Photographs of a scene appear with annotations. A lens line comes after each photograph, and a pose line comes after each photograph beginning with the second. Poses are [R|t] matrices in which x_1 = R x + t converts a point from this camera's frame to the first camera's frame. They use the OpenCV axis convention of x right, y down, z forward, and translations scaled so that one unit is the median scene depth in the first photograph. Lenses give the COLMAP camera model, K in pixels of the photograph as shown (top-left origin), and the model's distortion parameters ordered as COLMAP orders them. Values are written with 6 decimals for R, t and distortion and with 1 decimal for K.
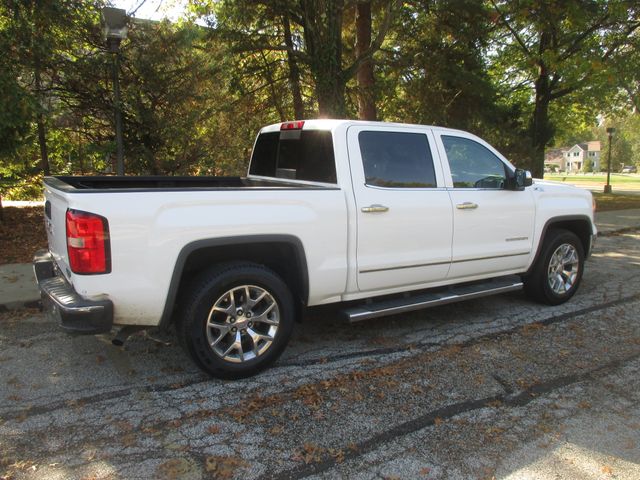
lens RADIAL K [[527.2, 0, 307.6], [0, 527.2, 230.7], [0, 0, 1]] dist [-0.041545, 0.003976]
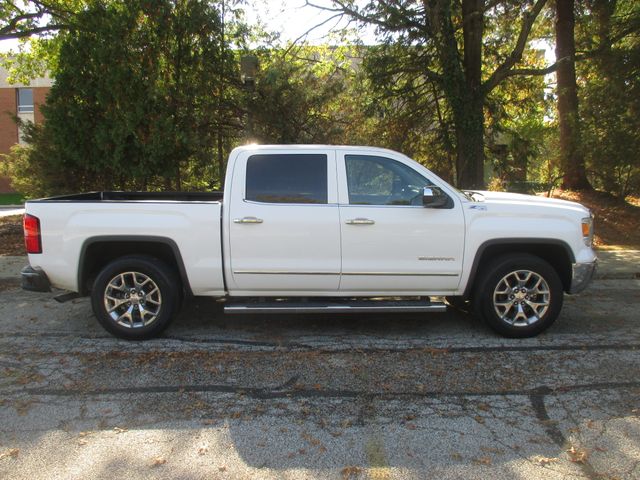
lens RADIAL K [[527.2, 0, 347.8], [0, 527.2, 235.3], [0, 0, 1]] dist [-0.041545, 0.003976]
pose [[0.851624, 0.045244, -0.522197, 1.006286], [-0.059617, 0.998163, -0.010745, -0.009742], [0.520752, 0.040283, 0.852757, 0.115265]]
